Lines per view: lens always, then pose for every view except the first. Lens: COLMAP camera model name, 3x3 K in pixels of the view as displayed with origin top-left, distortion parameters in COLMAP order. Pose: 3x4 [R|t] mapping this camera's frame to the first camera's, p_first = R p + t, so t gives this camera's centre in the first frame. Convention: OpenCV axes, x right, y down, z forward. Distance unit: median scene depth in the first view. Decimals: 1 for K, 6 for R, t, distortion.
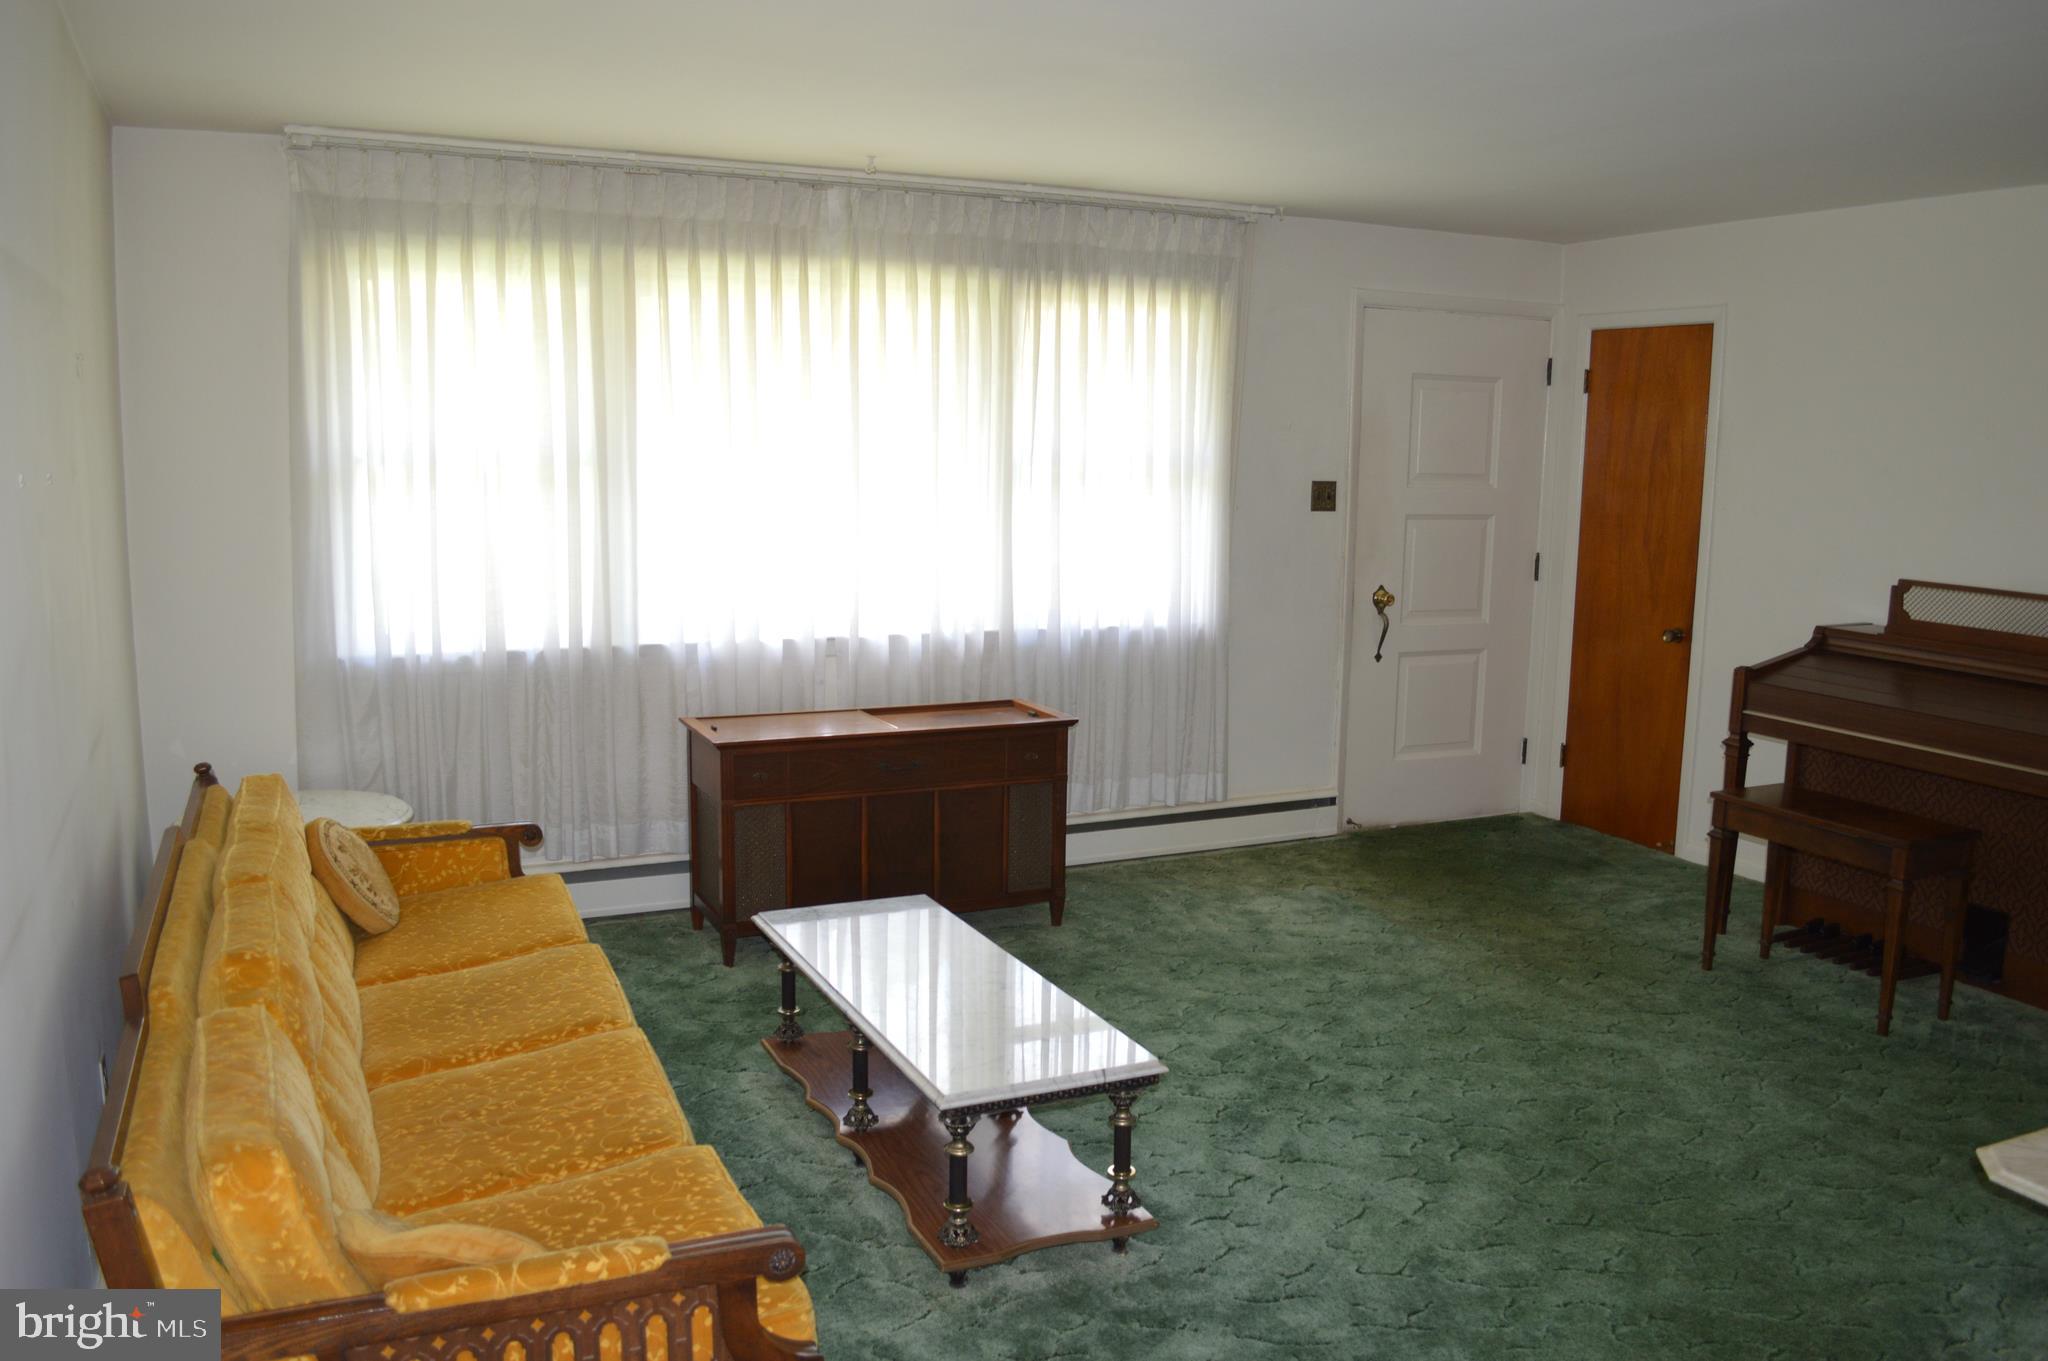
lens RADIAL K [[1633.1, 0, 1026.9], [0, 1633.1, 698.5], [0, 0, 1]] dist [-0.080561, 0.006951]
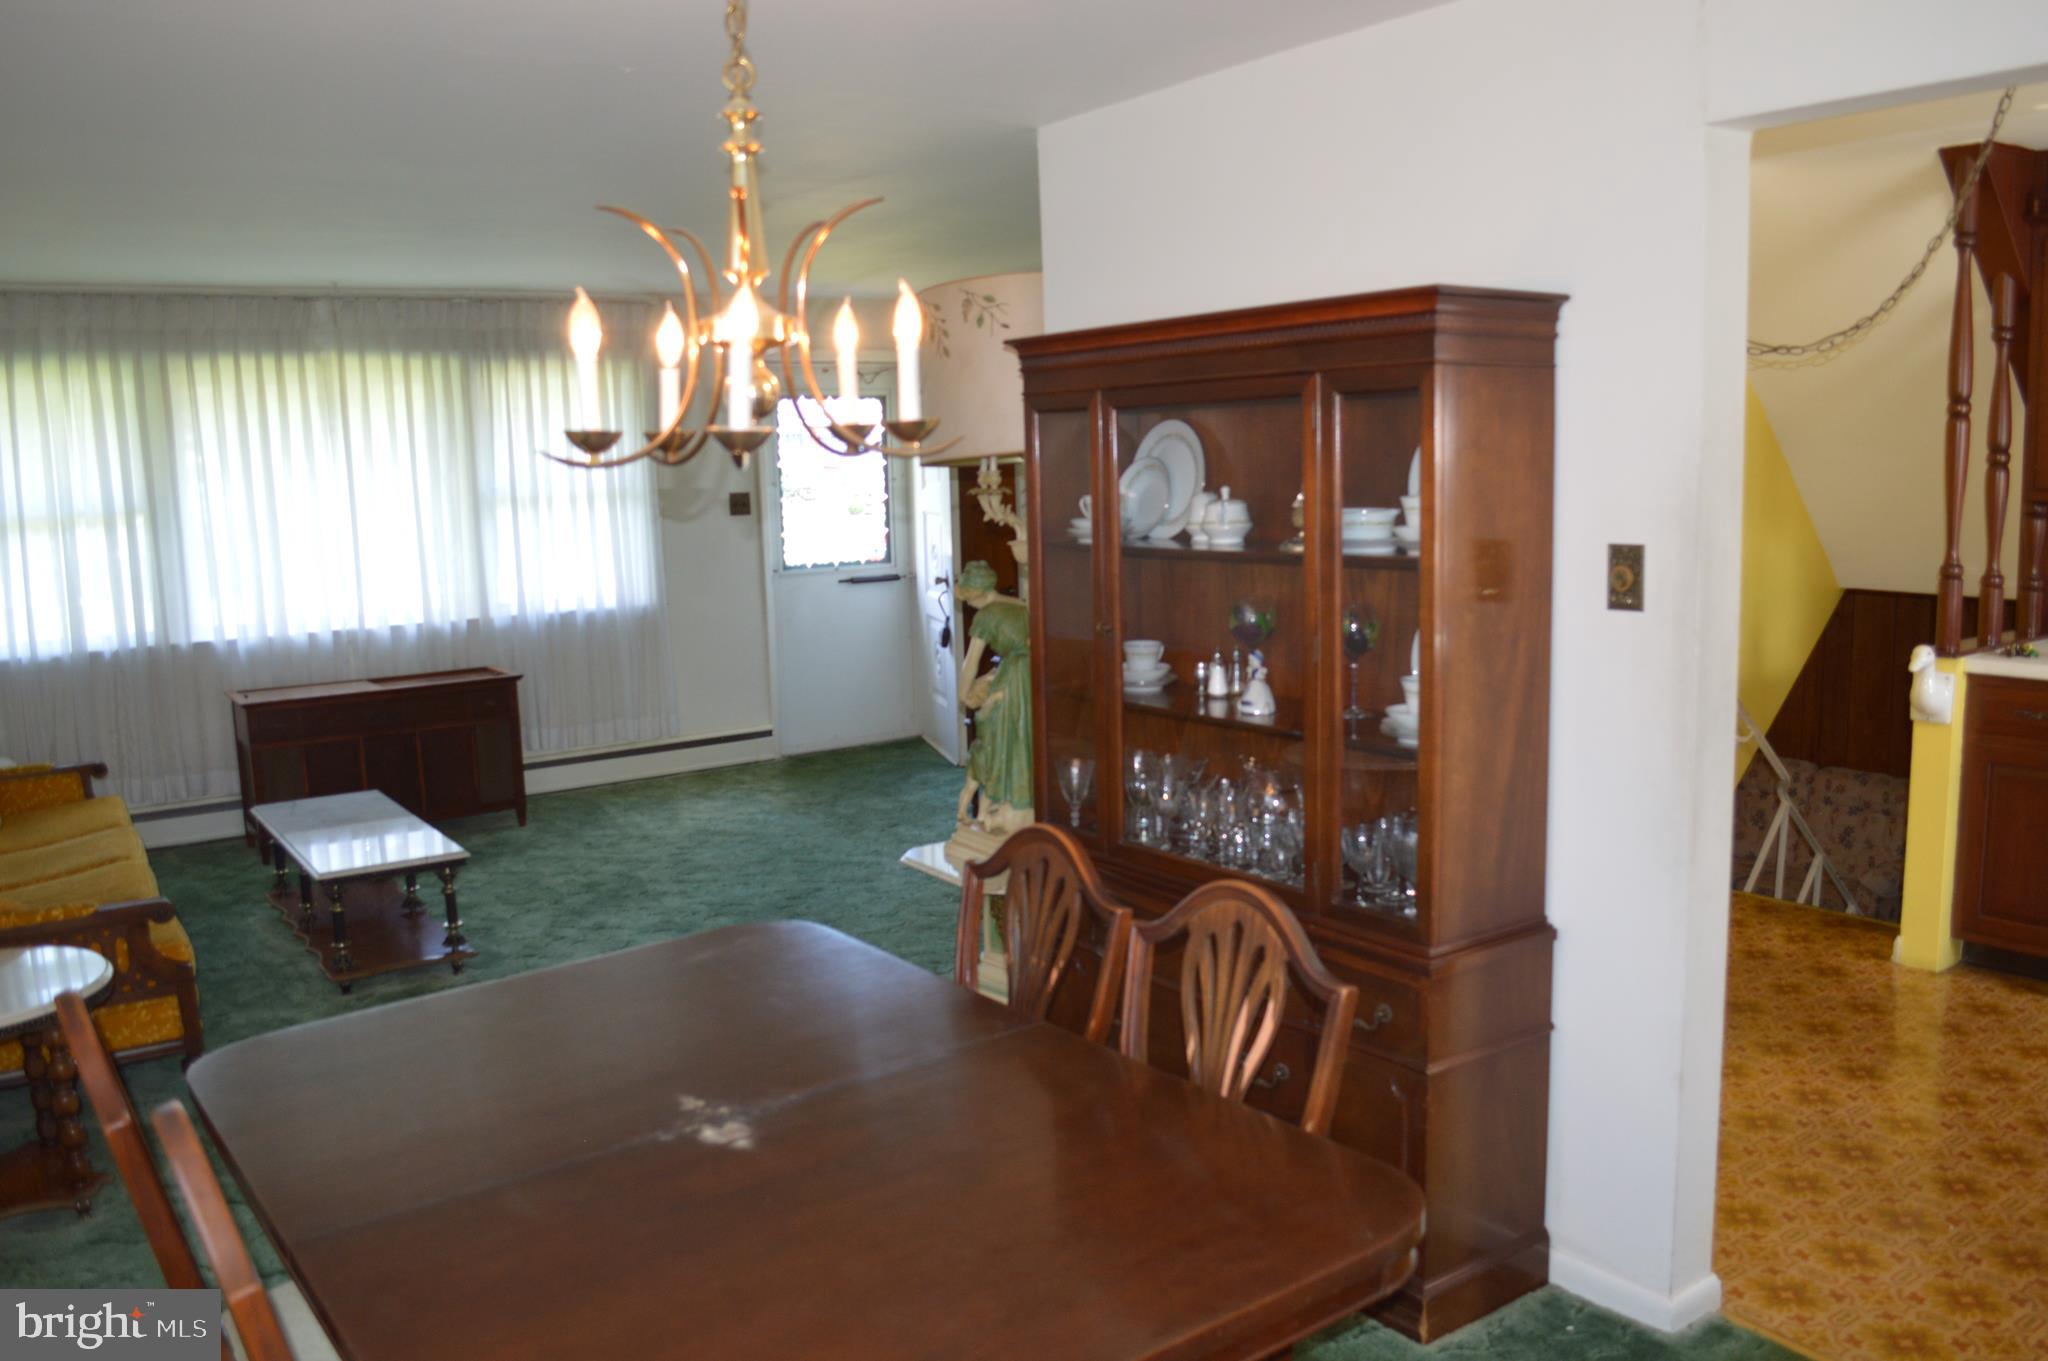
lens RADIAL K [[1642.1, 0, 1022.7], [0, 1642.1, 693.8], [0, 0, 1]] dist [-0.079378, 0.008633]
pose [[0.986571, -0.067982, 0.148513, 0.262032], [0.069907, 0.997523, -0.007777, 0.074688], [-0.147616, 0.018055, 0.988880, -0.465847]]
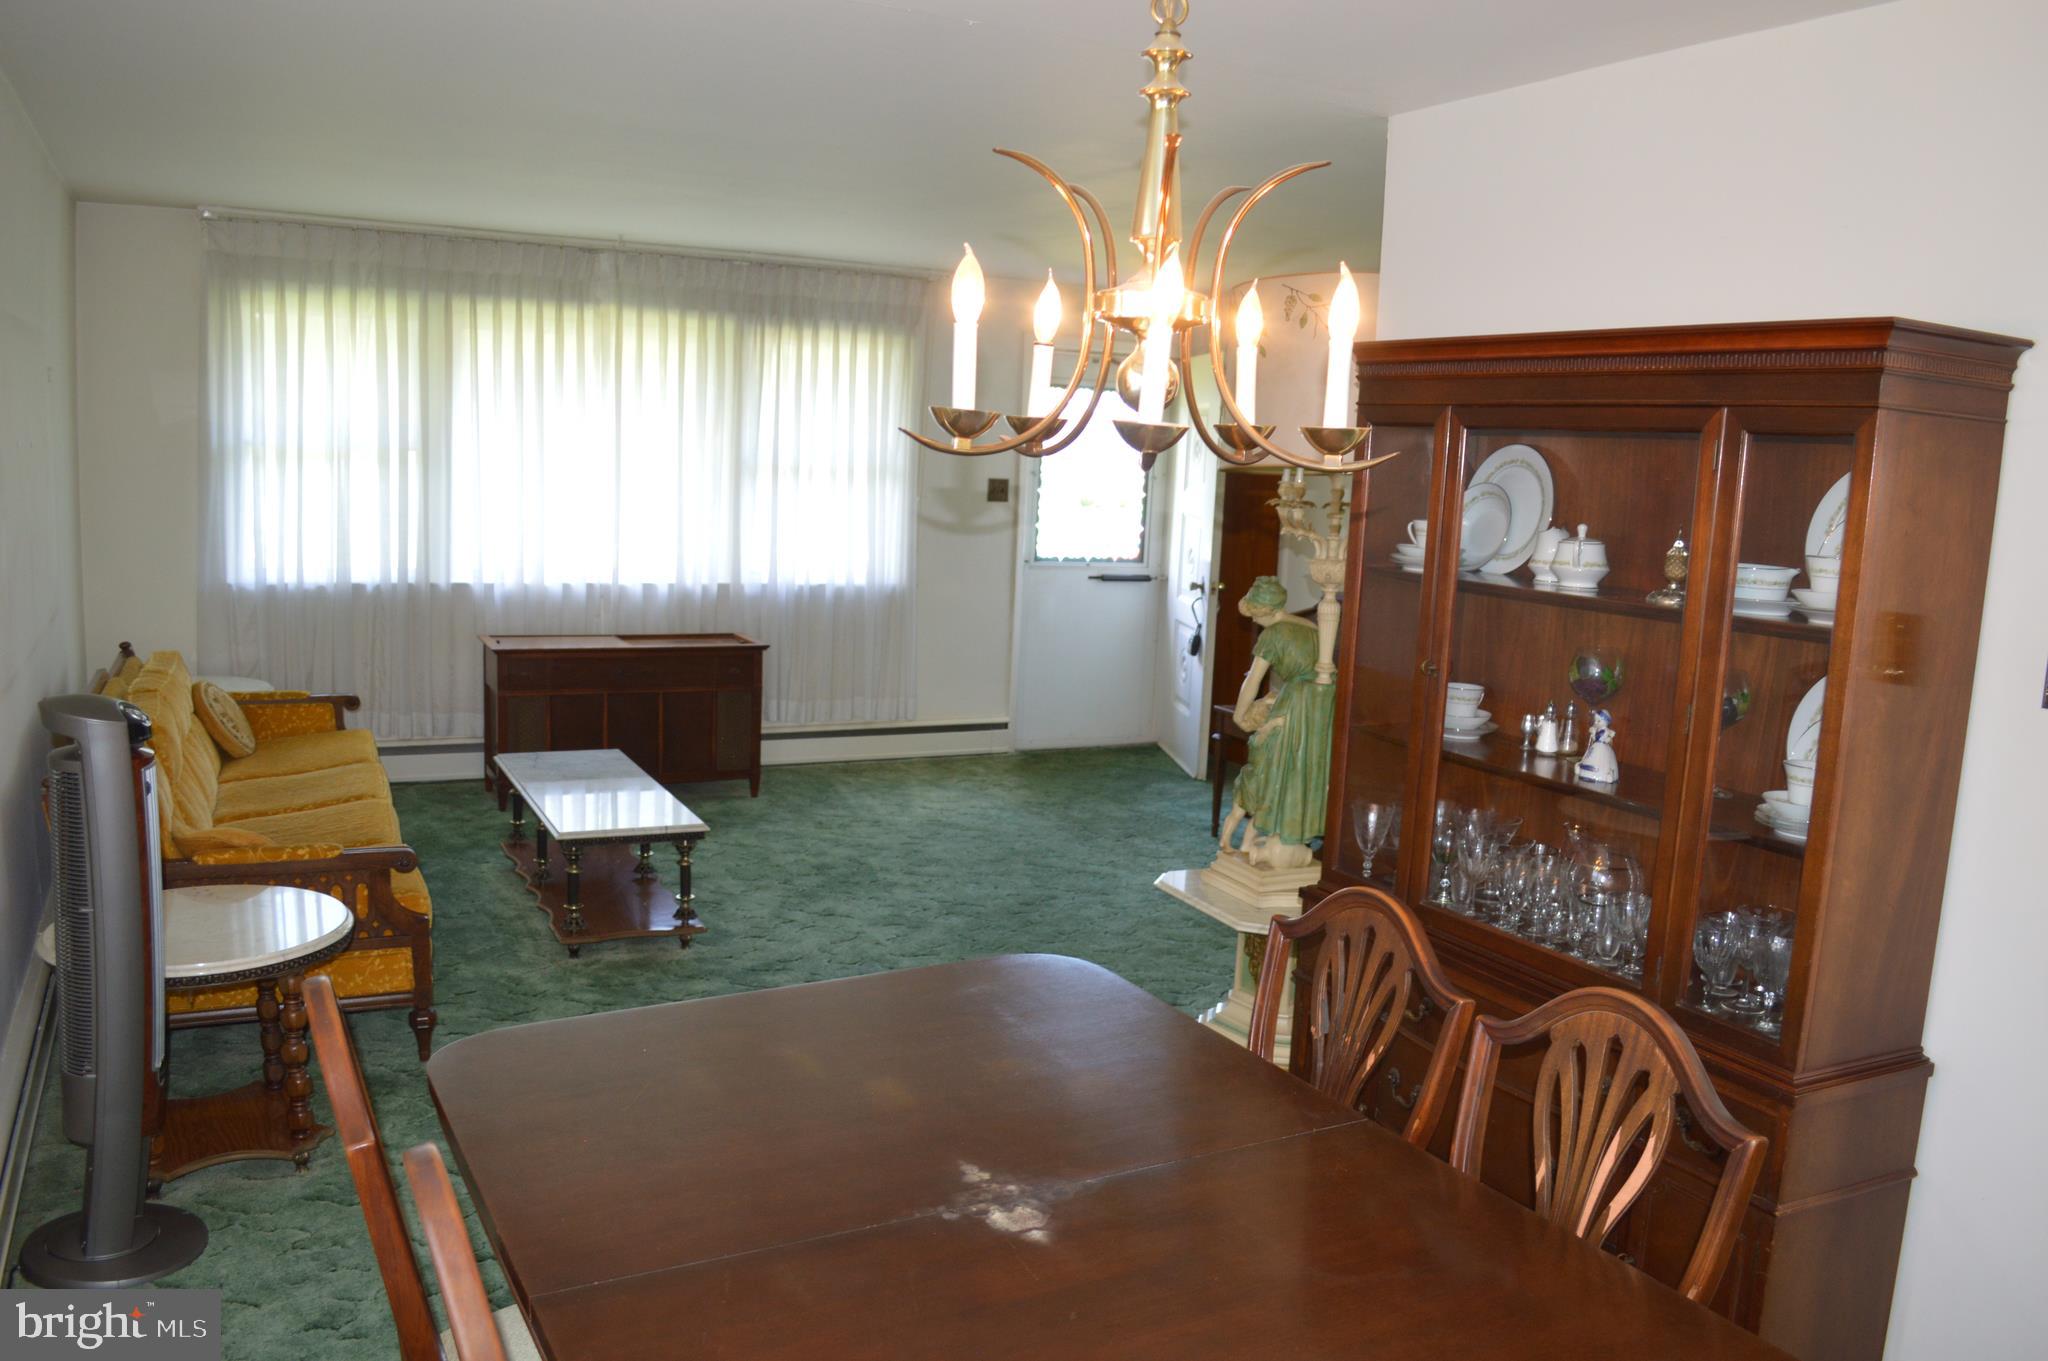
lens RADIAL K [[1633.1, 0, 1026.9], [0, 1633.1, 698.5], [0, 0, 1]] dist [-0.080561, 0.006951]
pose [[0.999313, 0.026760, 0.025627, 0.229551], [-0.026656, 0.999635, -0.004368, 0.062177], [-0.025735, 0.003682, 0.999662, -0.402164]]
